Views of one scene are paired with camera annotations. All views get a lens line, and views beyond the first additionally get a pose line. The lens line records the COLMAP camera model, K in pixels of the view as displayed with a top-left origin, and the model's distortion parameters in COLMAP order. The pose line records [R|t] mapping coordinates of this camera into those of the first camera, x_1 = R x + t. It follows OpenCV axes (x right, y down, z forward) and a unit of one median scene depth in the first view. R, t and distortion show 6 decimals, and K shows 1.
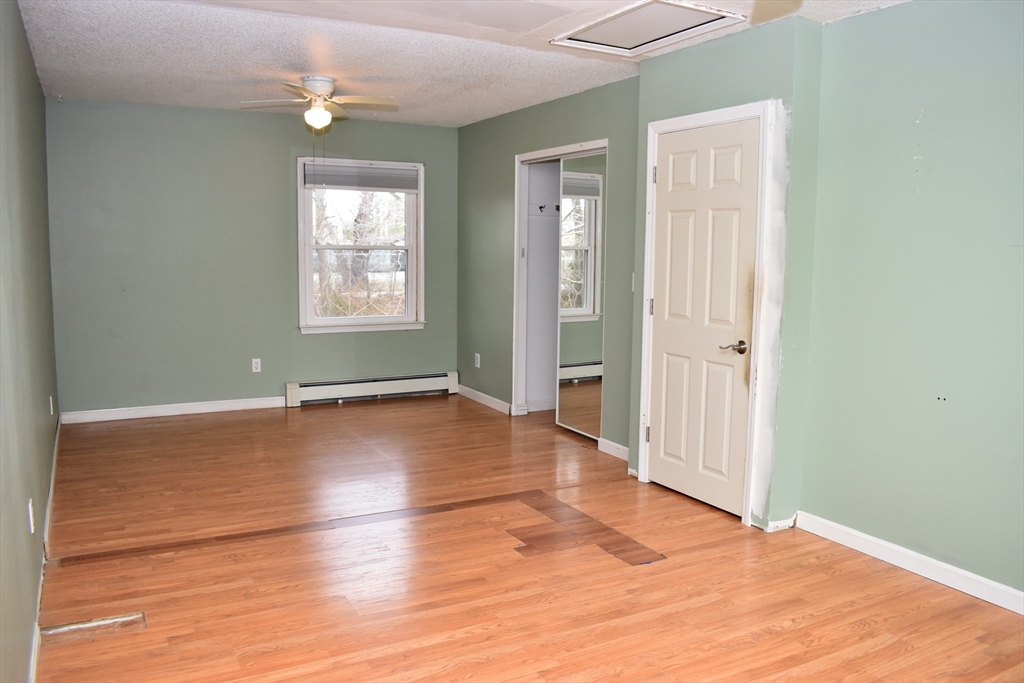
lens RADIAL K [[798.4, 0, 515.7], [0, 798.4, 342.2], [0, 0, 1]] dist [-0.092824, 0.006838]
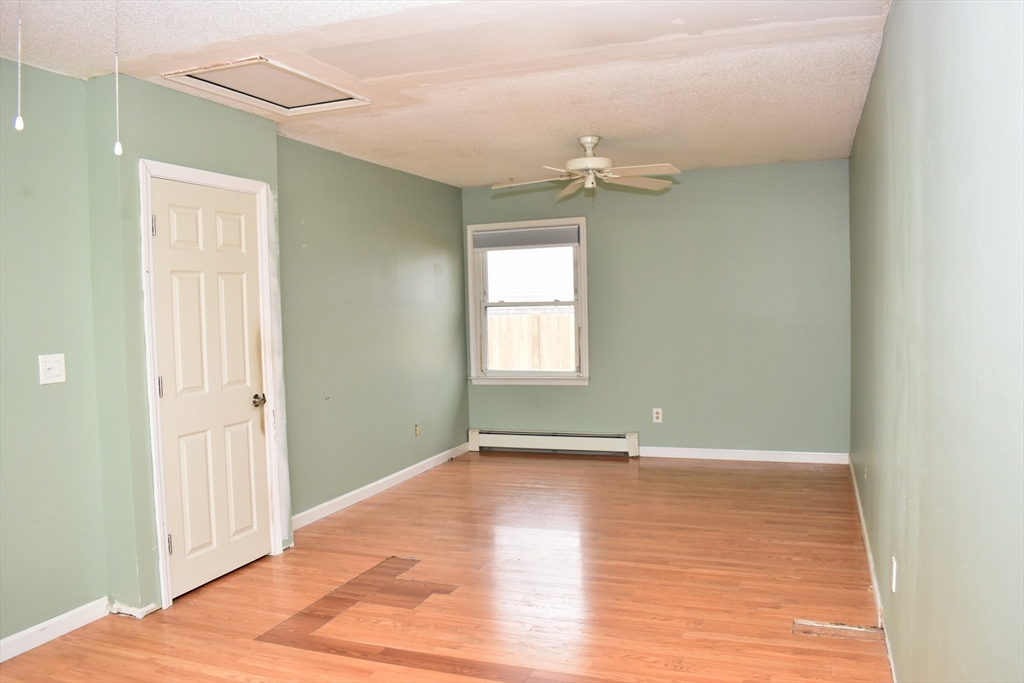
lens RADIAL K [[798.4, 0, 515.7], [0, 798.4, 342.2], [0, 0, 1]] dist [-0.092824, 0.006838]
pose [[-0.650919, -0.036015, 0.758293, -0.857296], [0.107209, 0.984502, 0.138787, -0.206660], [-0.751539, 0.171635, -0.636970, 1.575052]]
